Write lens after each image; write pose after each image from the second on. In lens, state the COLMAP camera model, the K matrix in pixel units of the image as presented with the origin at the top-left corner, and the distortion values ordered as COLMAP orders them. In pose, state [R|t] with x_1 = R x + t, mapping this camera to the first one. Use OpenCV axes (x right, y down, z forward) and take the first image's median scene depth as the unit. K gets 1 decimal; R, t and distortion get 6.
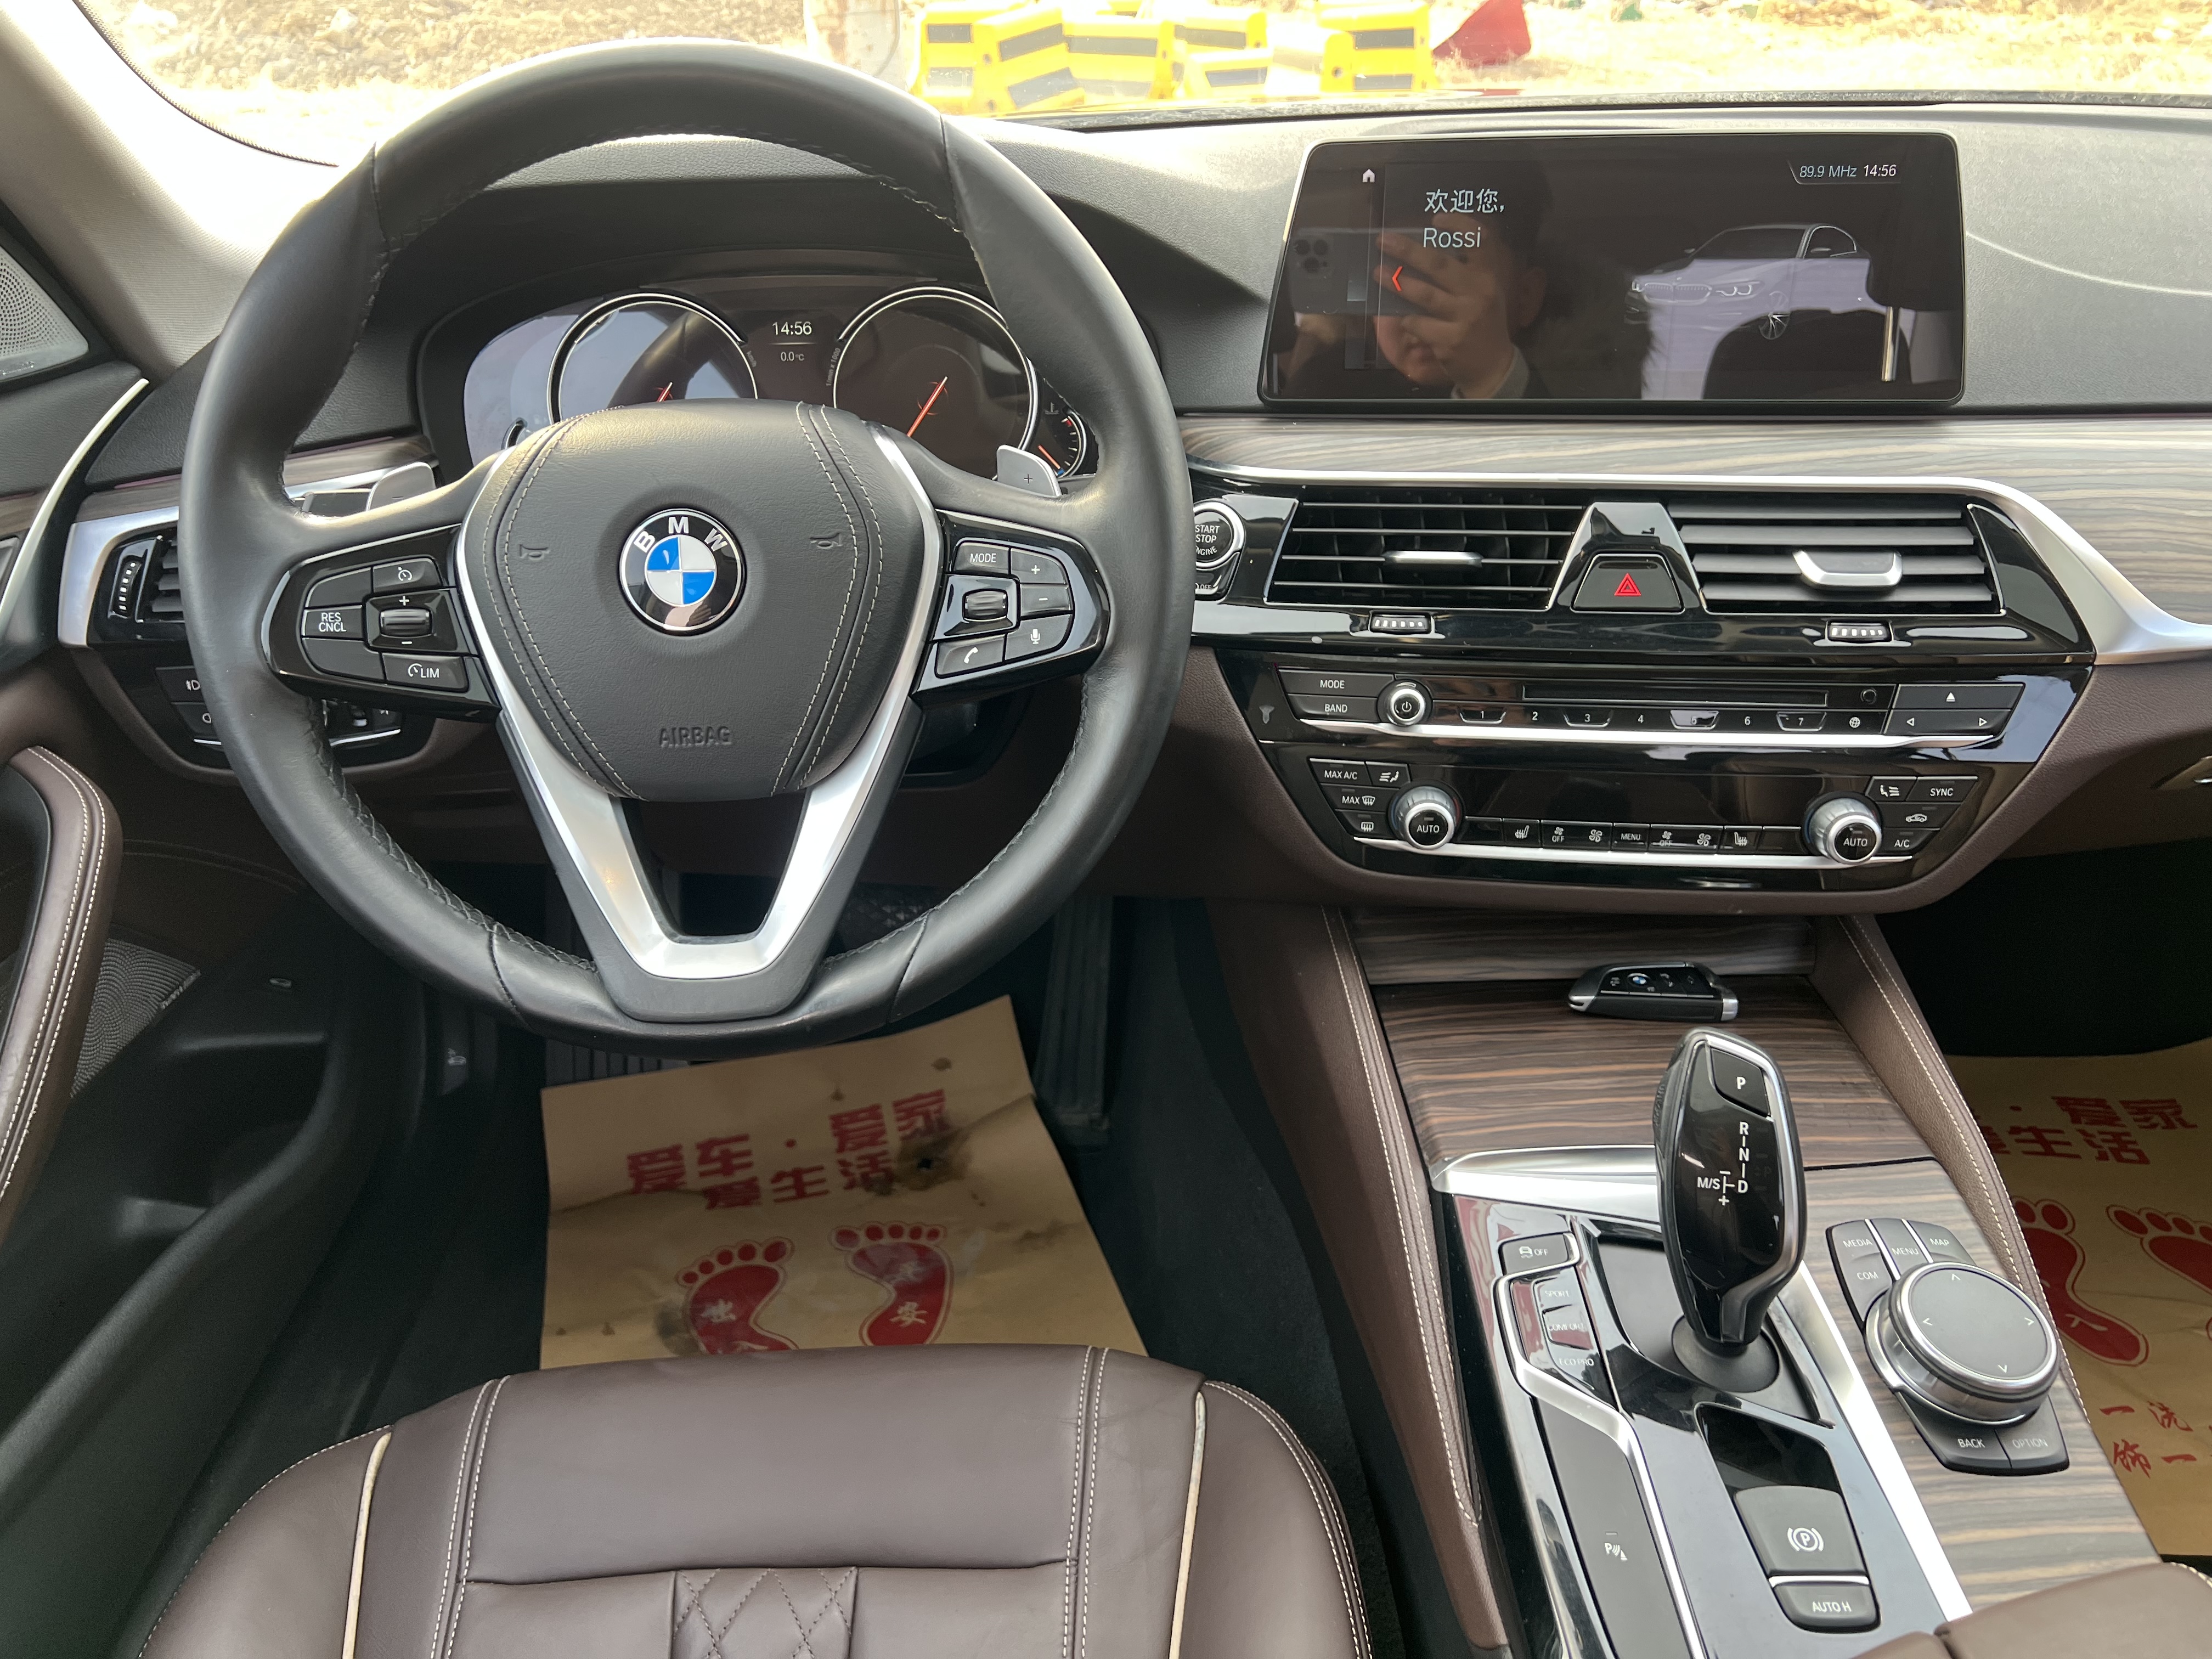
lens RADIAL K [[1666.7, 0, 1097.7], [0, 1666.7, 803.4], [0, 0, 1]] dist [0.065022, -0.082160]
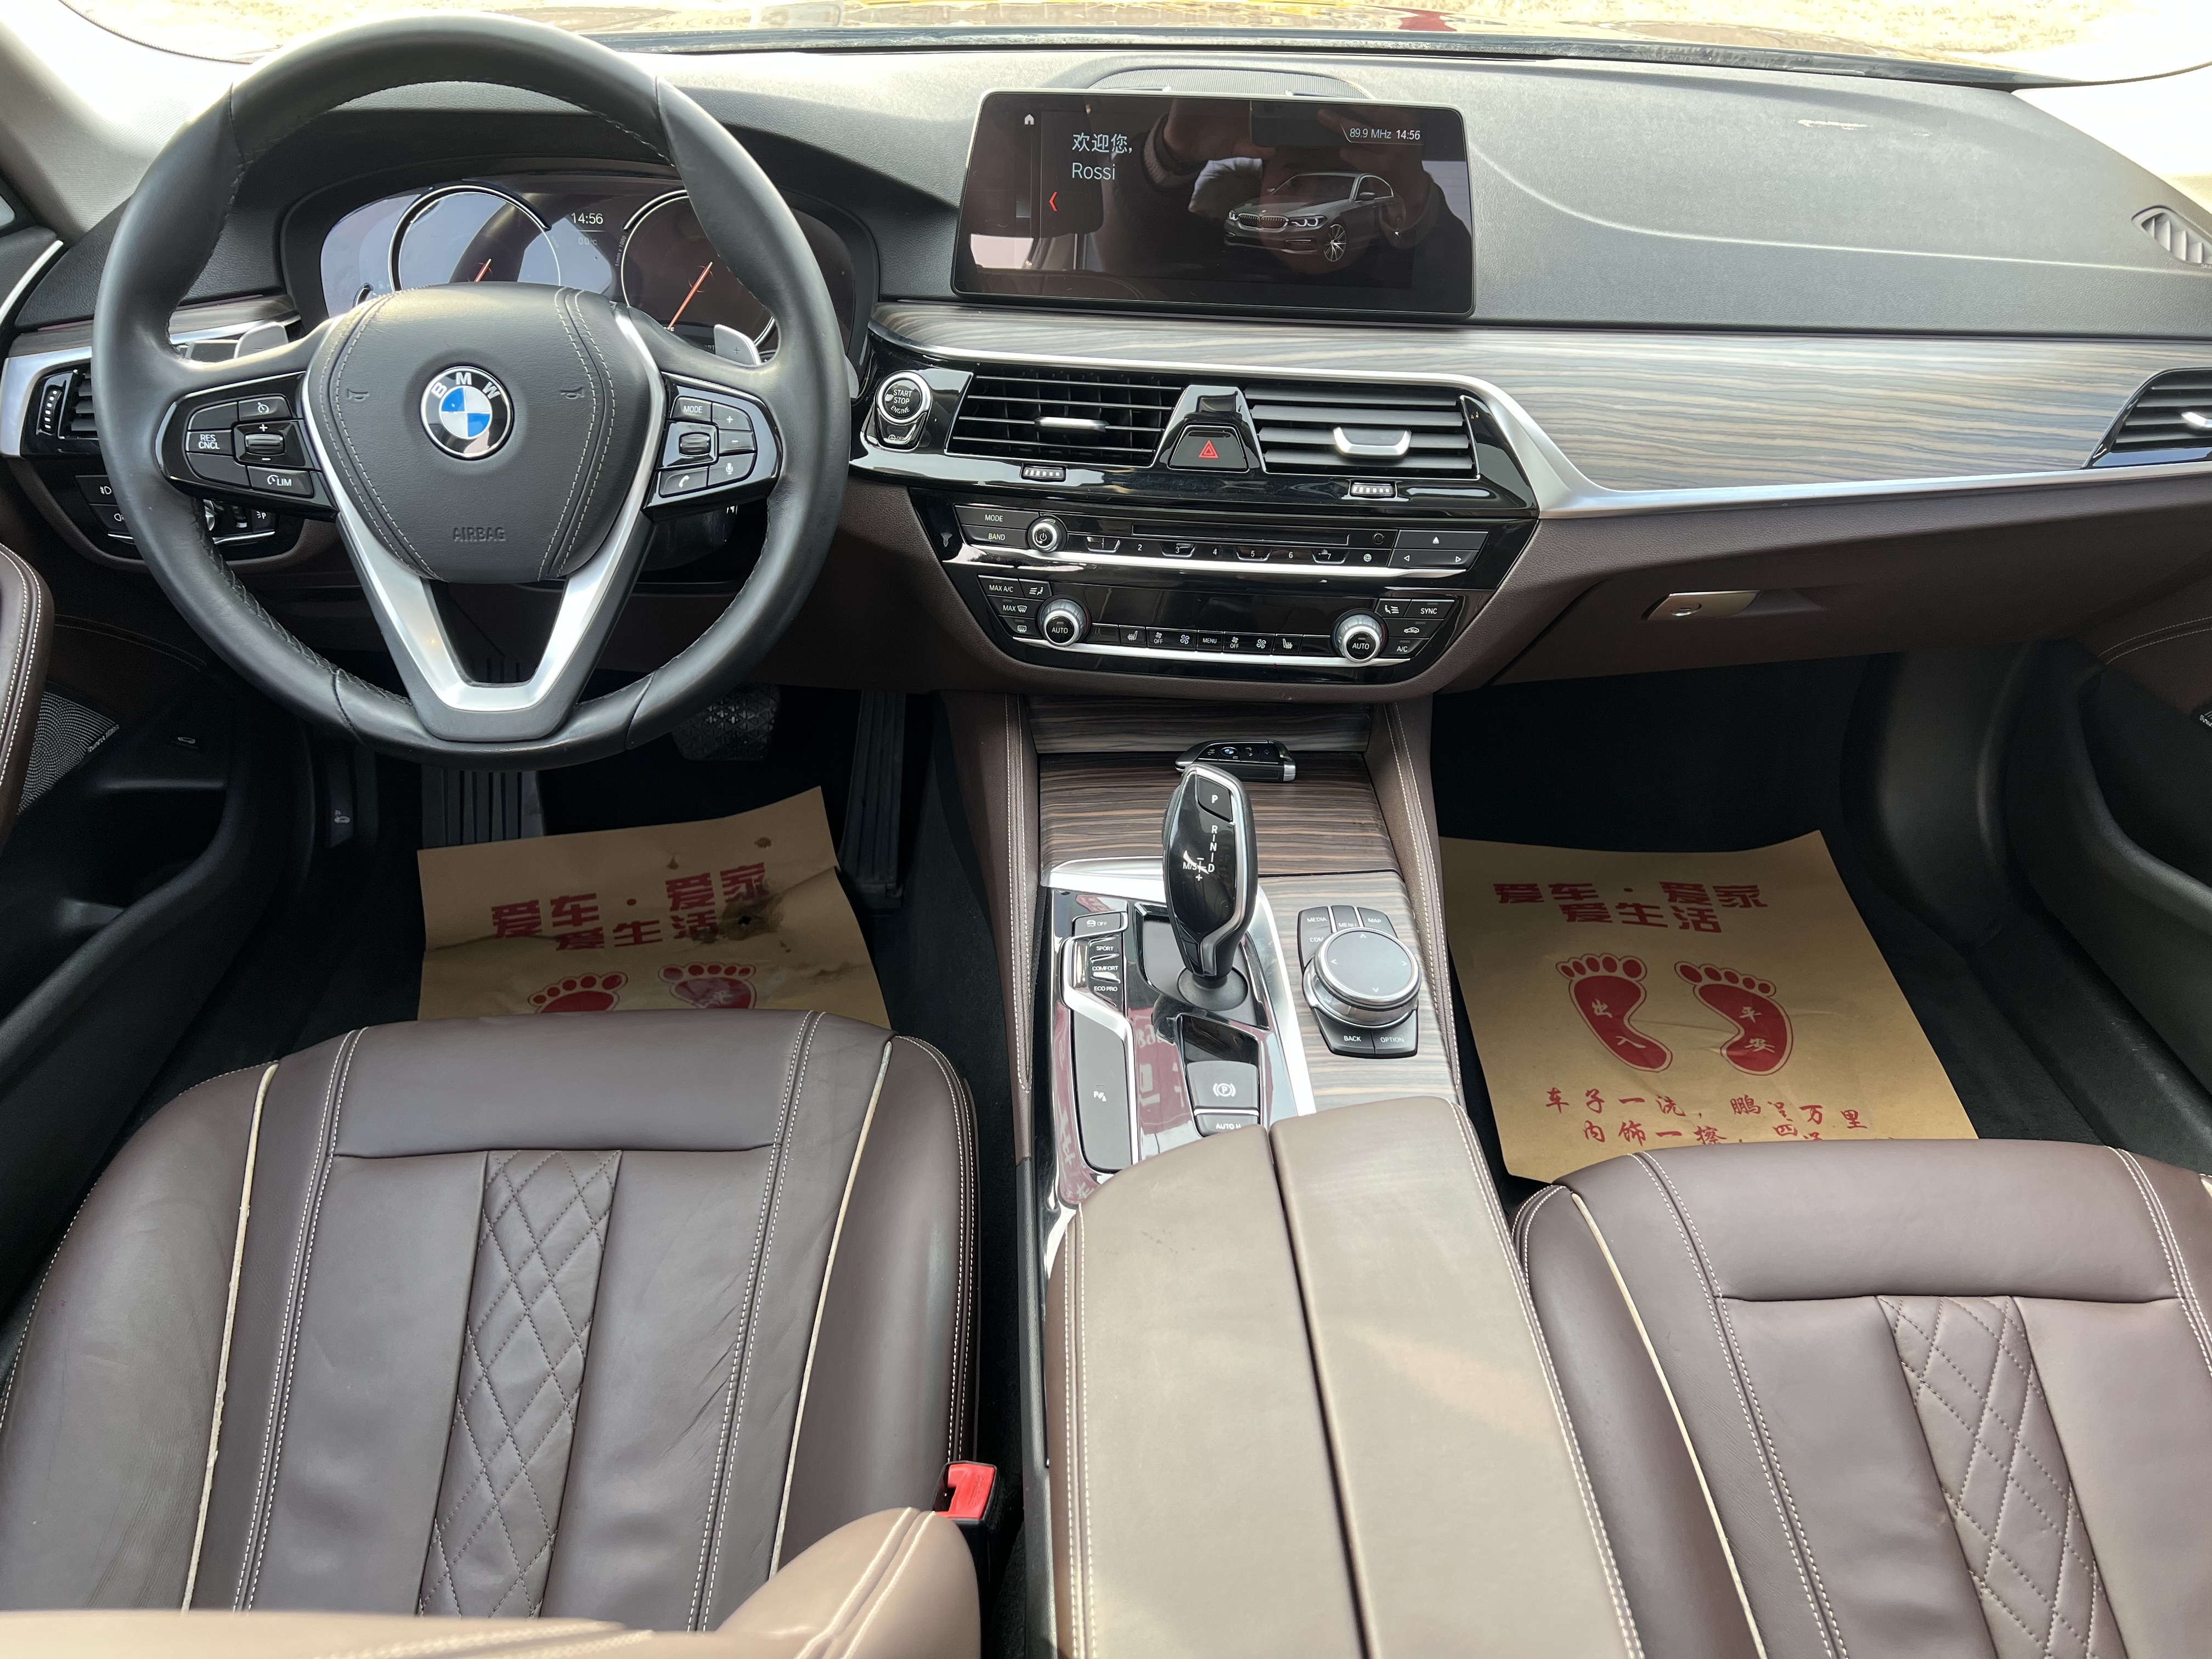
lens RADIAL K [[1666.7, 0, 1119.8], [0, 1666.7, 827.9], [0, 0, 1]] dist [0.065022, -0.082160]
pose [[0.998659, 0.021731, 0.046992, 0.190177], [-0.026198, 0.994975, 0.096637, 0.044196], [-0.044655, -0.097739, 0.994210, -0.357663]]
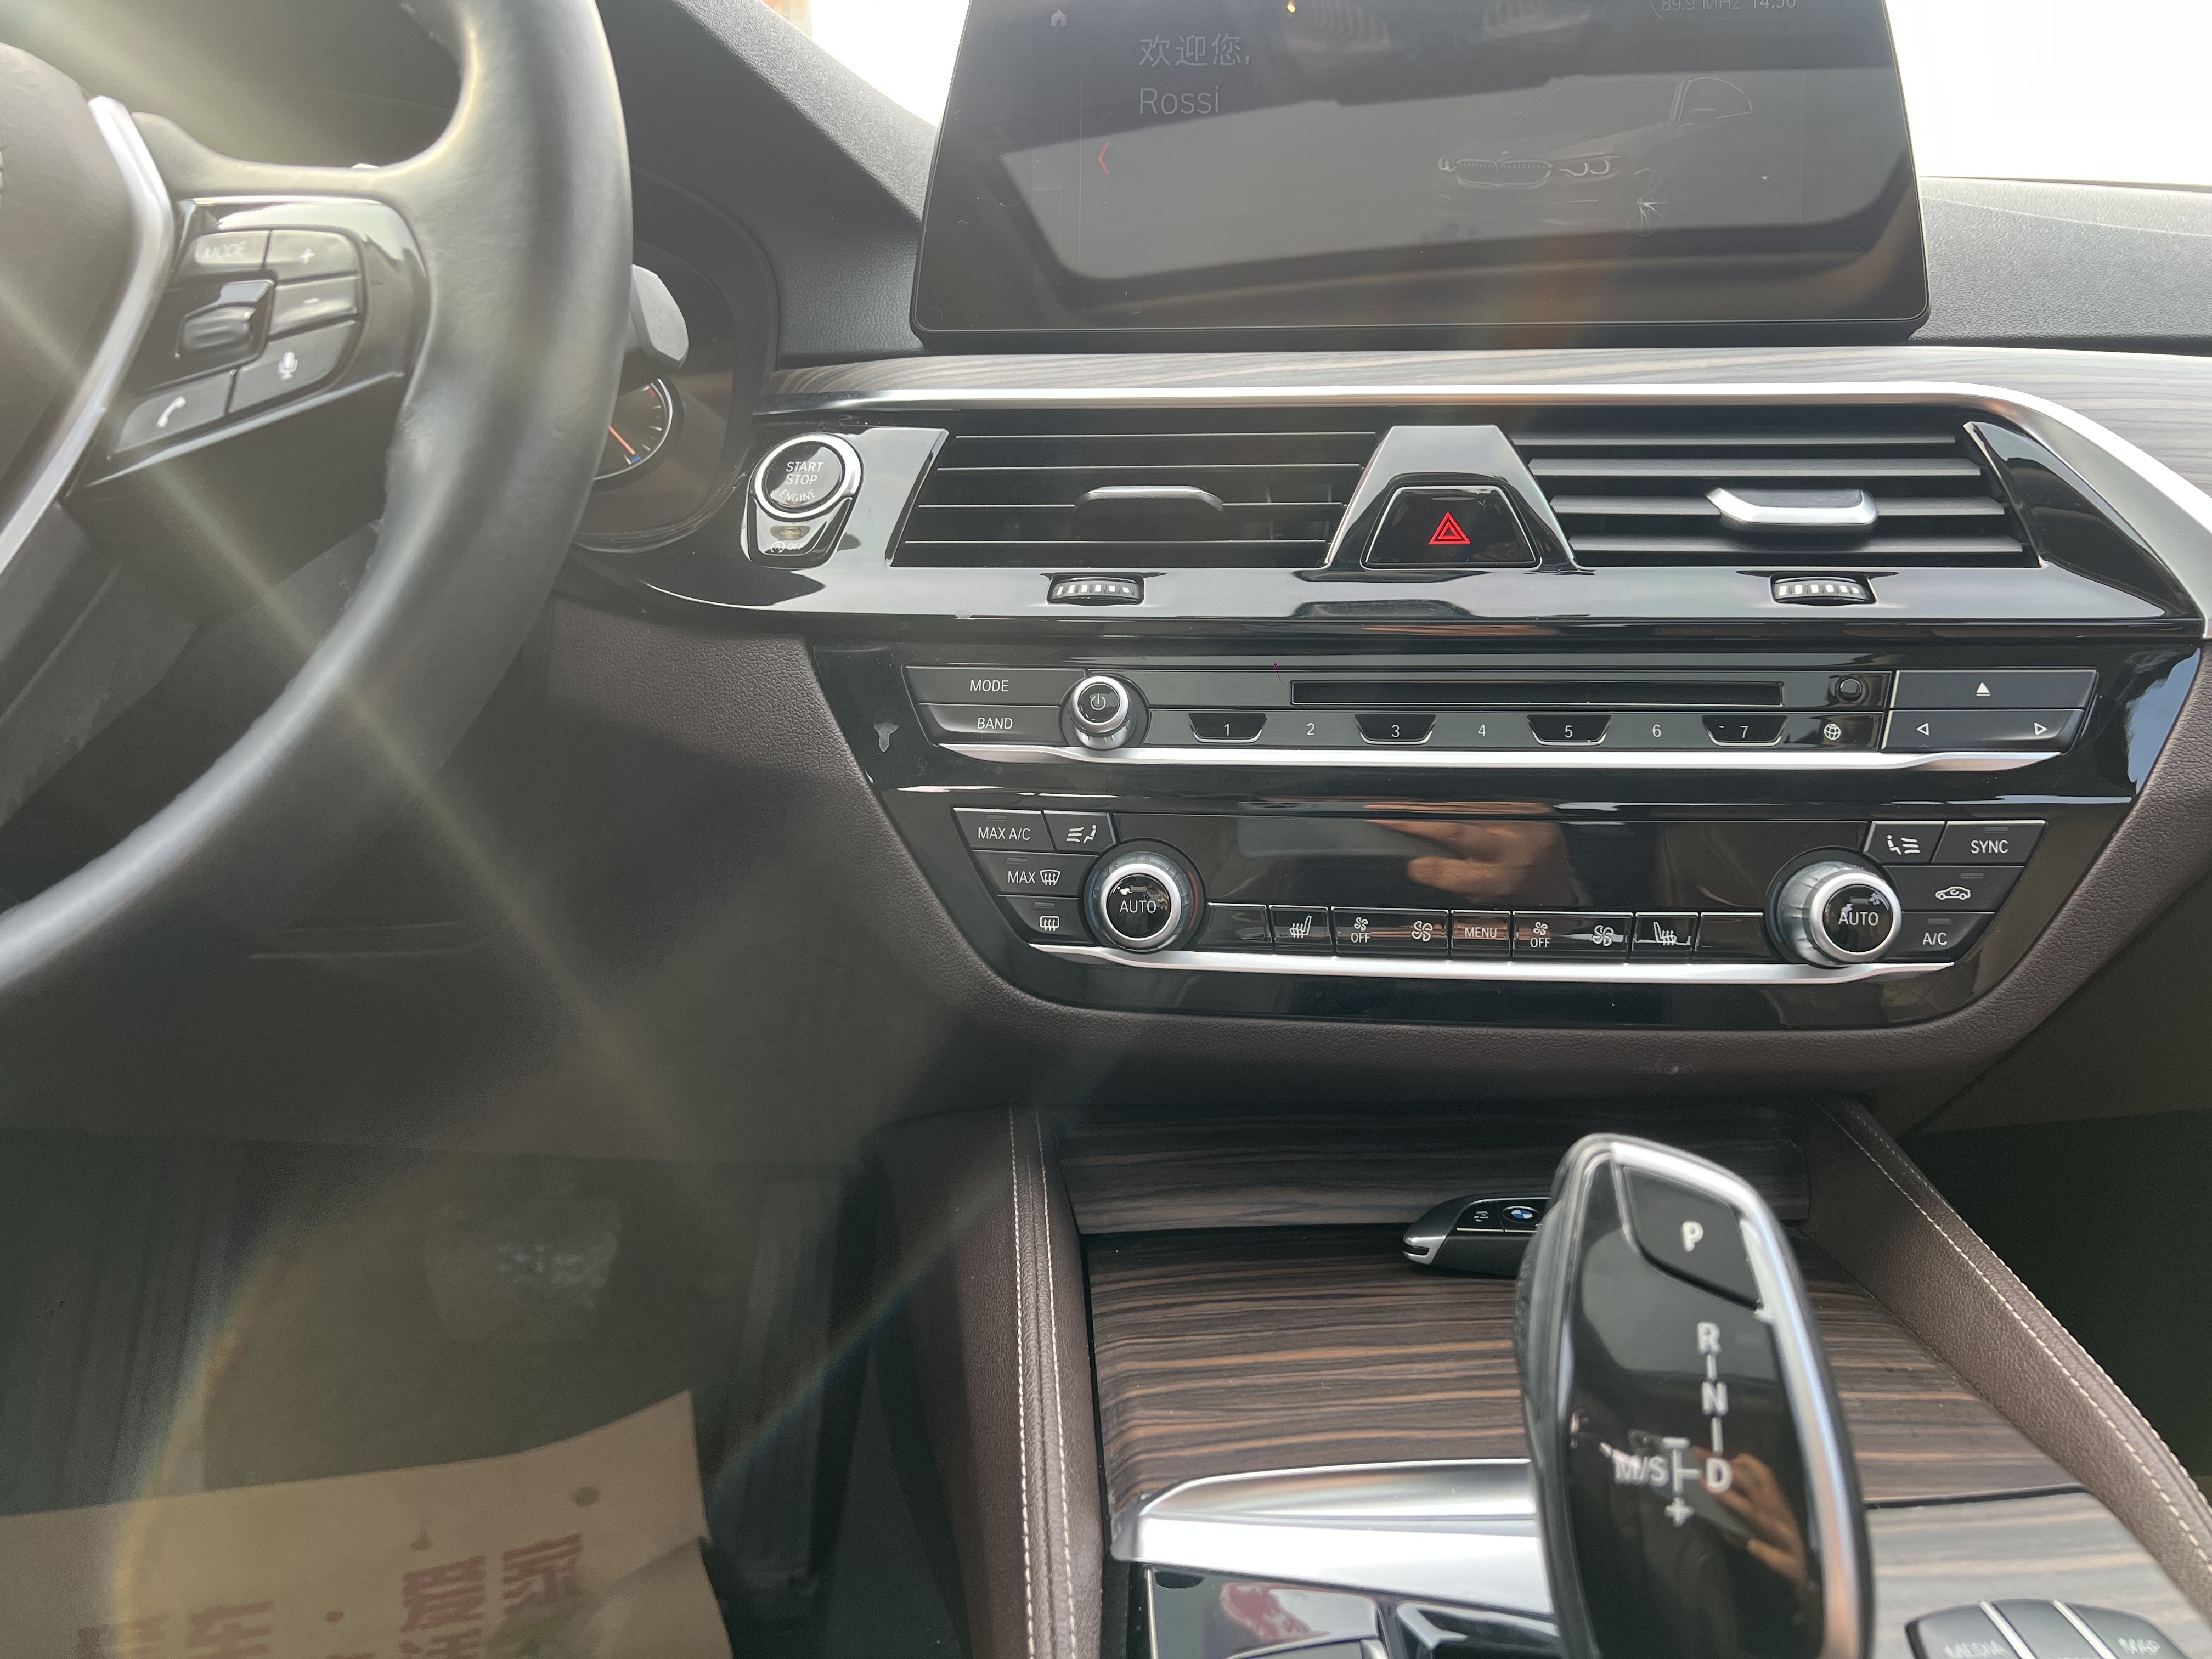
lens RADIAL K [[1666.7, 0, 1106.3], [0, 1666.7, 814.5], [0, 0, 1]] dist [0.065022, -0.082160]
pose [[0.999226, 0.016304, 0.035797, 0.168485], [-0.005371, 0.958081, -0.286447, 0.154296], [-0.038966, 0.286033, 0.957427, 0.439999]]
